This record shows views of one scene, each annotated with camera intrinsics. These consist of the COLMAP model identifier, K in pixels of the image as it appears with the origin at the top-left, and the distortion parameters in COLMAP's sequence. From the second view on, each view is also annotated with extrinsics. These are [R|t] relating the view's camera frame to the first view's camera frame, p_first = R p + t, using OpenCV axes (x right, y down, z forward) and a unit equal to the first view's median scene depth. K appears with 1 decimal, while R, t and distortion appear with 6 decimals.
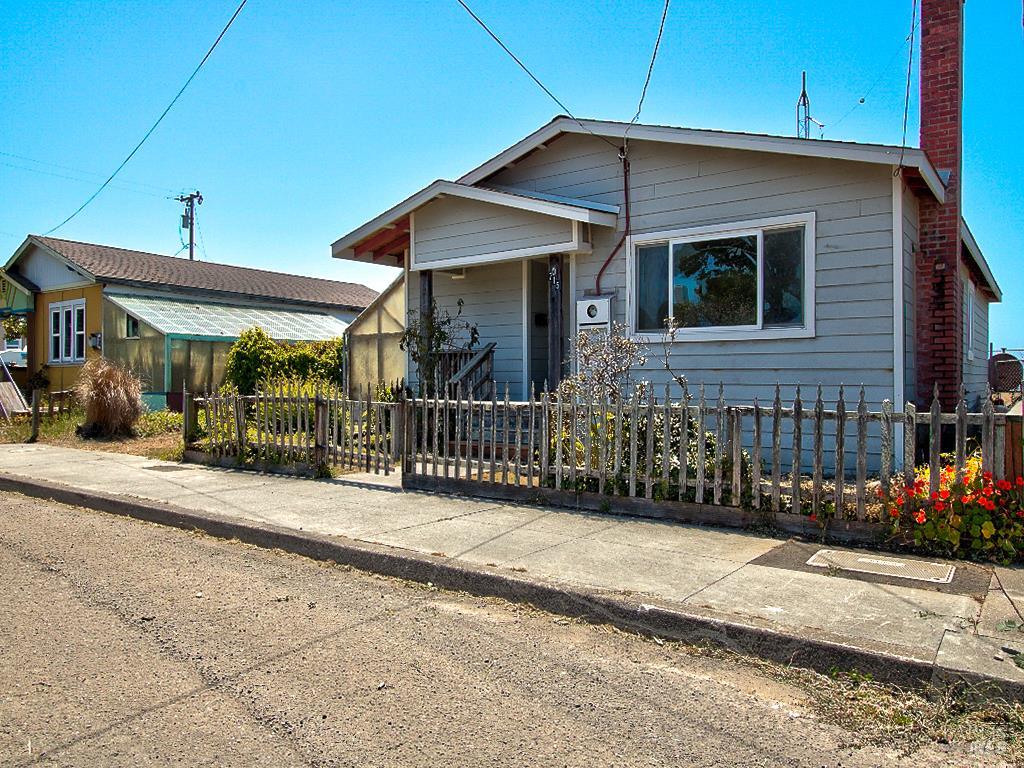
lens RADIAL K [[753.2, 0, 512.0], [0, 753.2, 384.0], [0, 0, 1]] dist [0.007441, 0.002878]
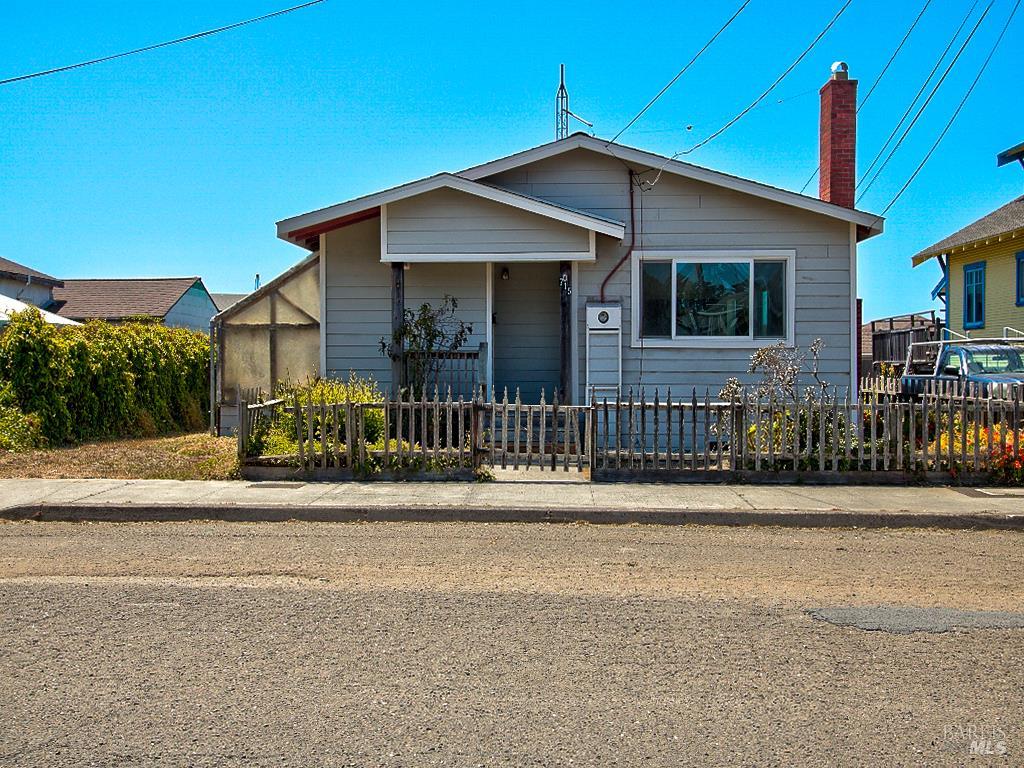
lens RADIAL K [[1011.5, 0, 512.0], [0, 1011.5, 384.0], [0, 0, 1]] dist [0.012245, 0.003713]
pose [[0.822419, -0.008993, 0.568811, -0.864305], [0.001088, 0.999898, 0.014235, -0.022769], [-0.568881, -0.011088, 0.822345, -0.126816]]
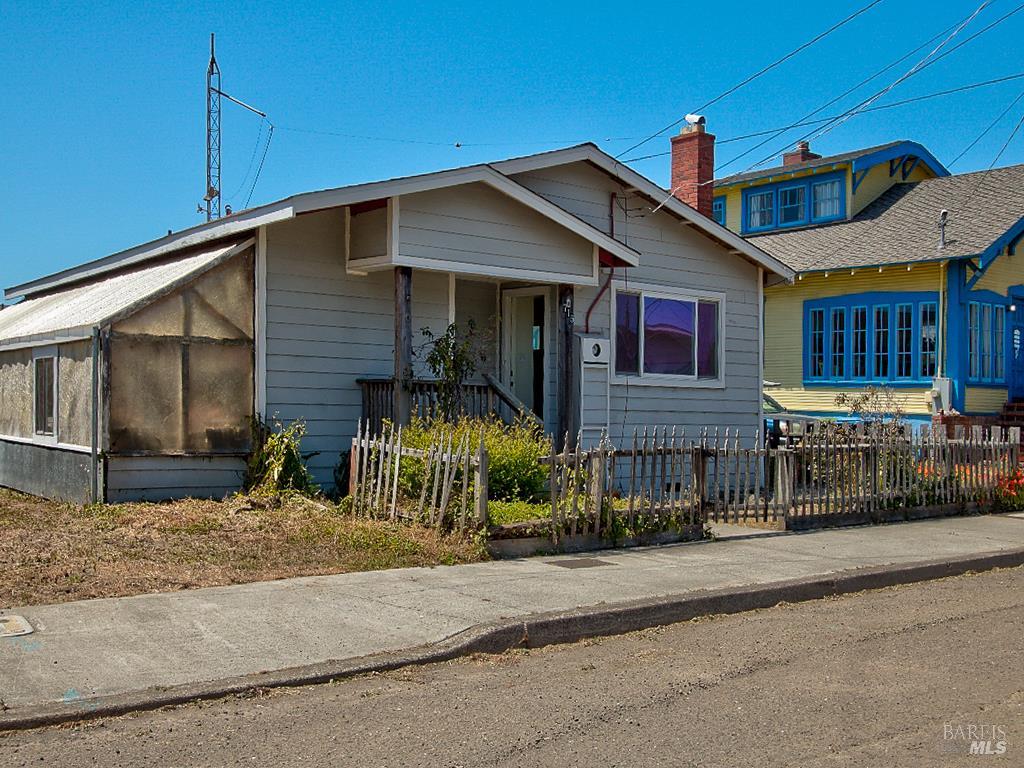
lens RADIAL K [[1016.3, 0, 506.6], [0, 1016.3, 416.1], [0, 0, 1]] dist [0.086523, -0.298565]
pose [[0.276836, -0.004196, 0.960908, -1.250859], [-0.011196, 0.999908, 0.007592, -0.020294], [-0.960852, -0.012860, 0.276763, 0.774689]]
